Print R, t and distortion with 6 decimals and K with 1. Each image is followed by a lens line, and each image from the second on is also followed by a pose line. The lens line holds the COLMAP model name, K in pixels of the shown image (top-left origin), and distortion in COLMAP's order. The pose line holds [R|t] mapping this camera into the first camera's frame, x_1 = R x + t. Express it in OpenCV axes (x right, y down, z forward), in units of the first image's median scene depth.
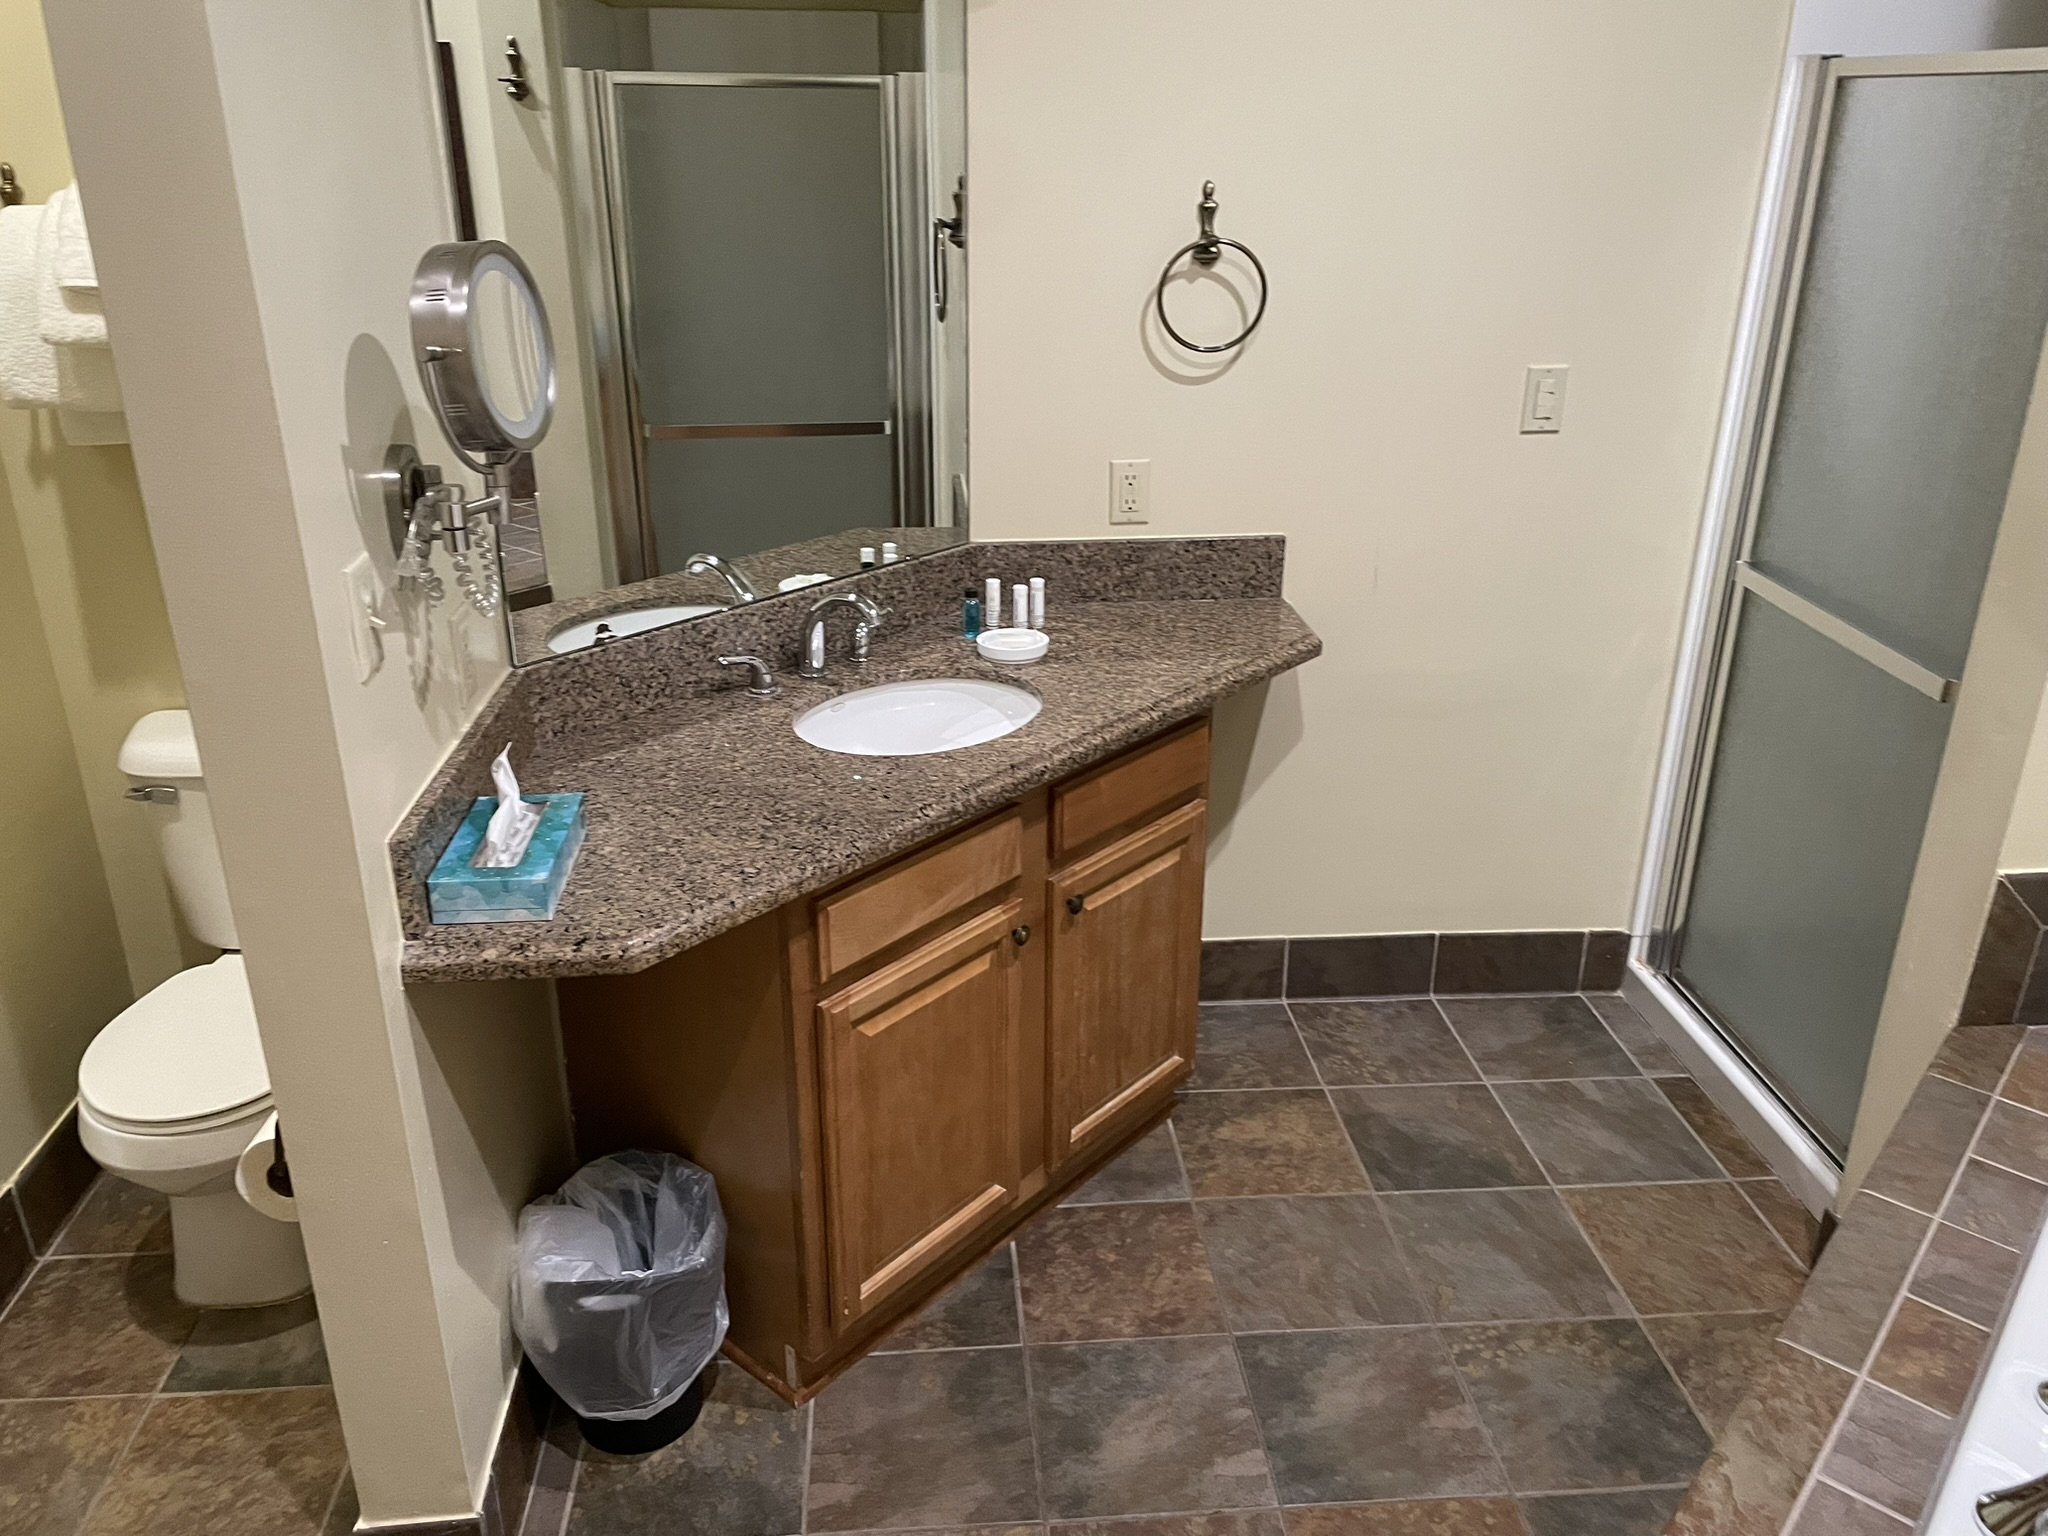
lens RADIAL K [[1538.4, 0, 1014.4], [0, 1538.4, 757.7], [0, 0, 1]] dist [0.080246, -0.092992]
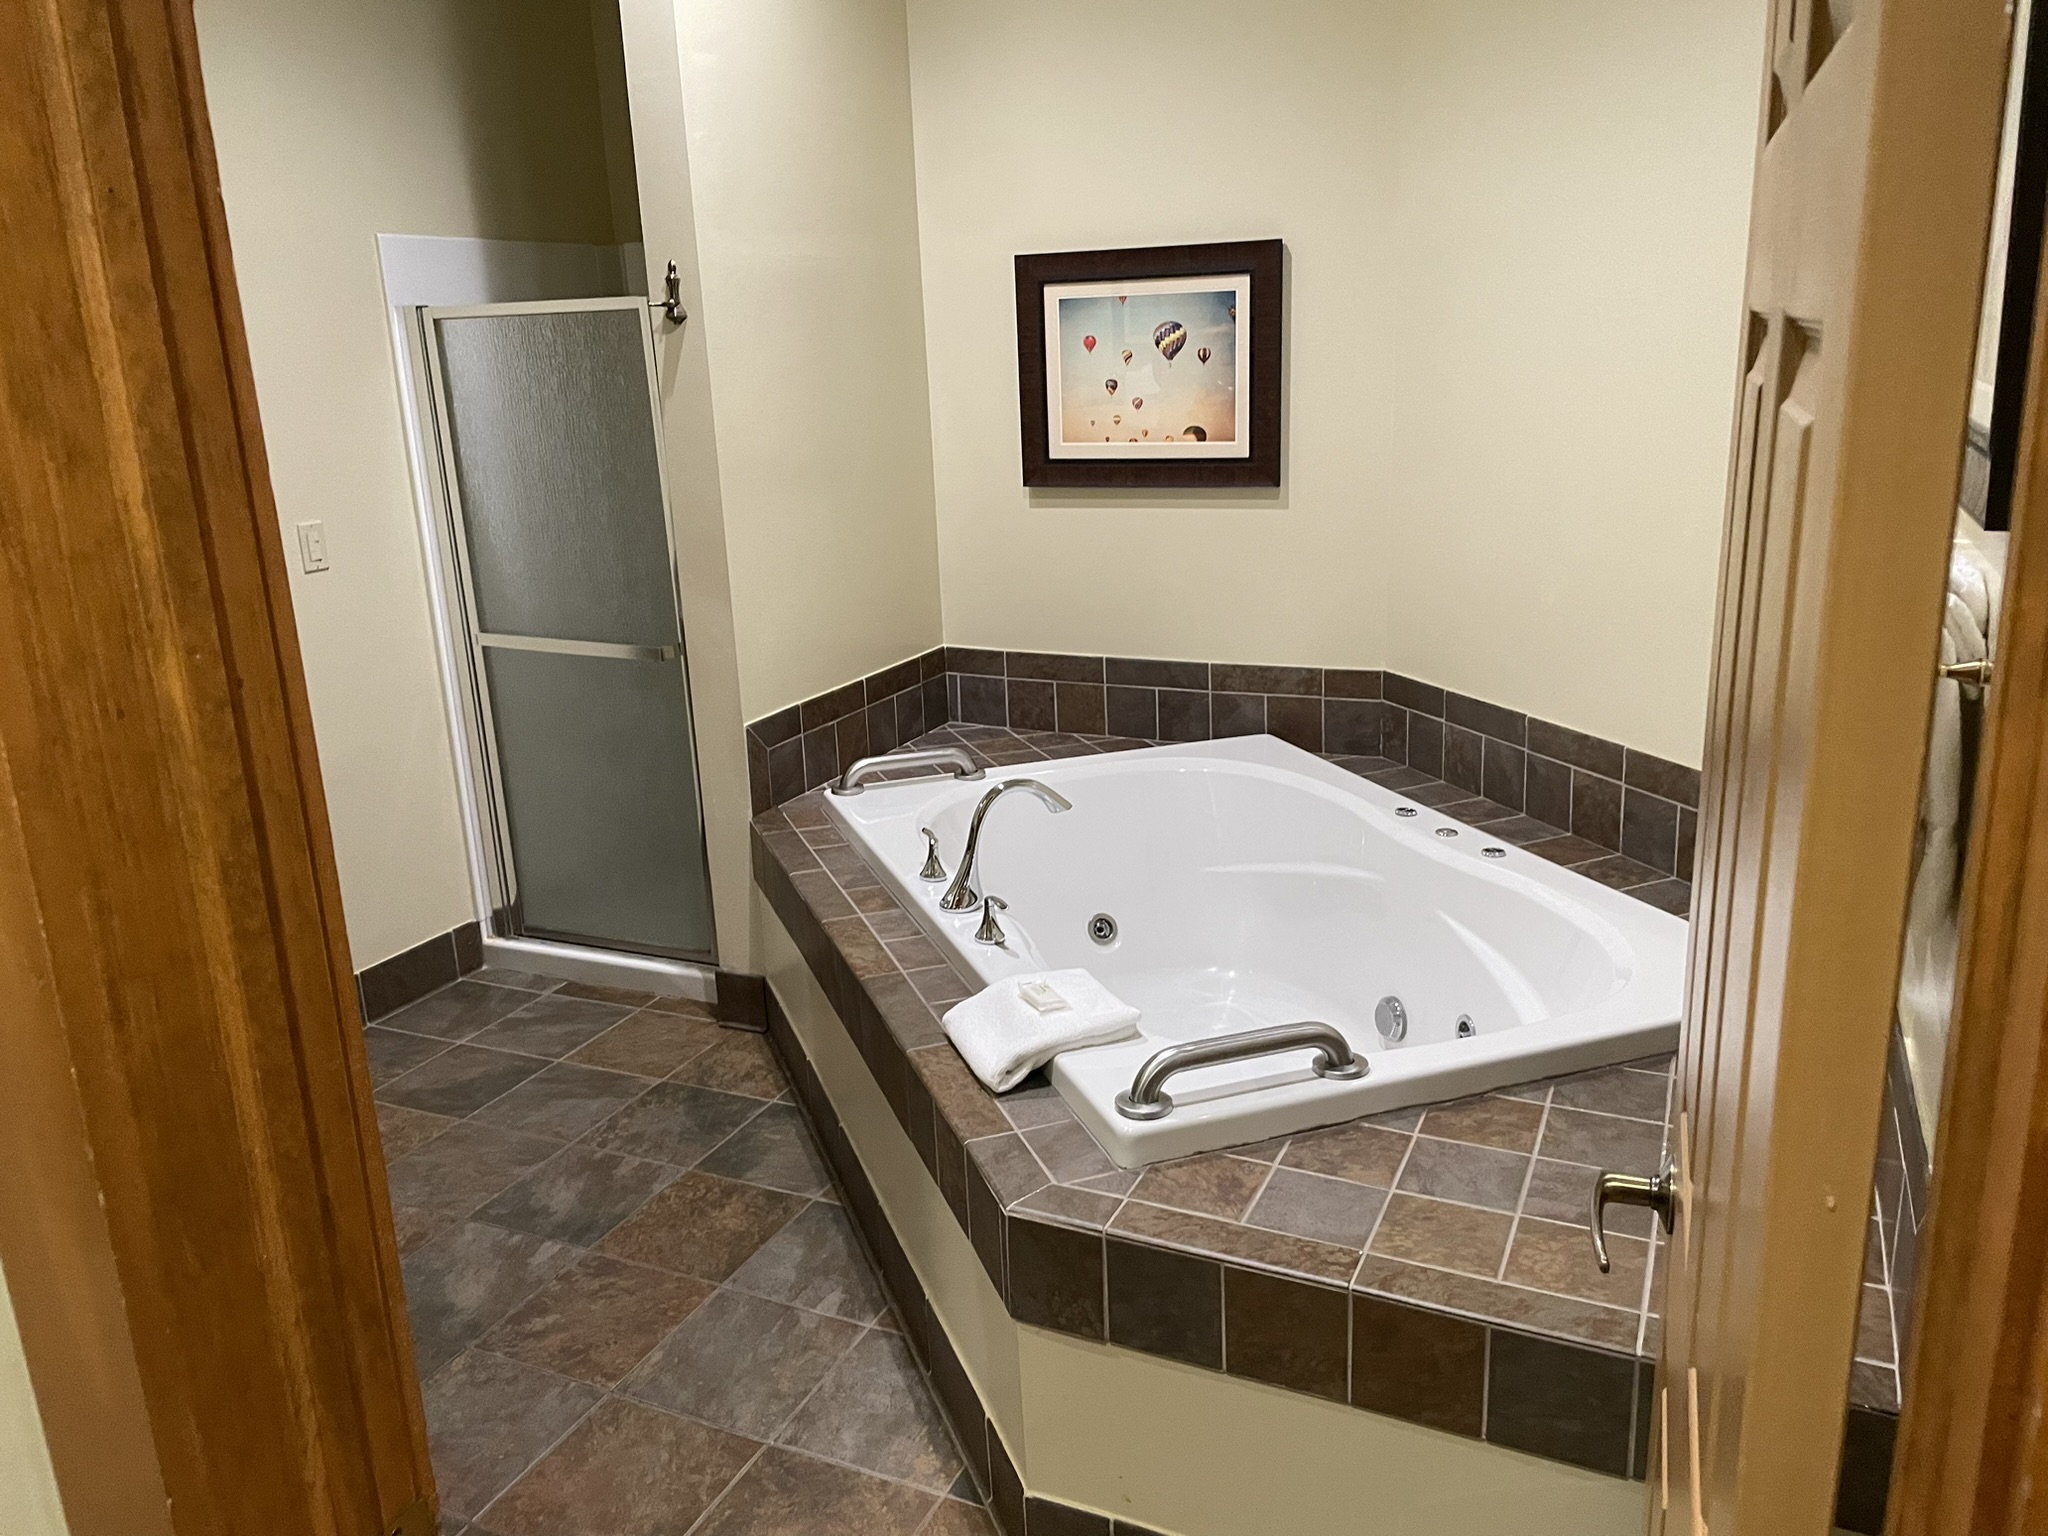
lens RADIAL K [[1538.4, 0, 1034.1], [0, 1538.4, 768.8], [0, 0, 1]] dist [0.080246, -0.092992]
pose [[0.483197, -0.258716, 0.836413, -0.593533], [0.369960, 0.926194, 0.072760, 0.090704], [-0.793505, 0.274282, 0.543249, -0.201077]]
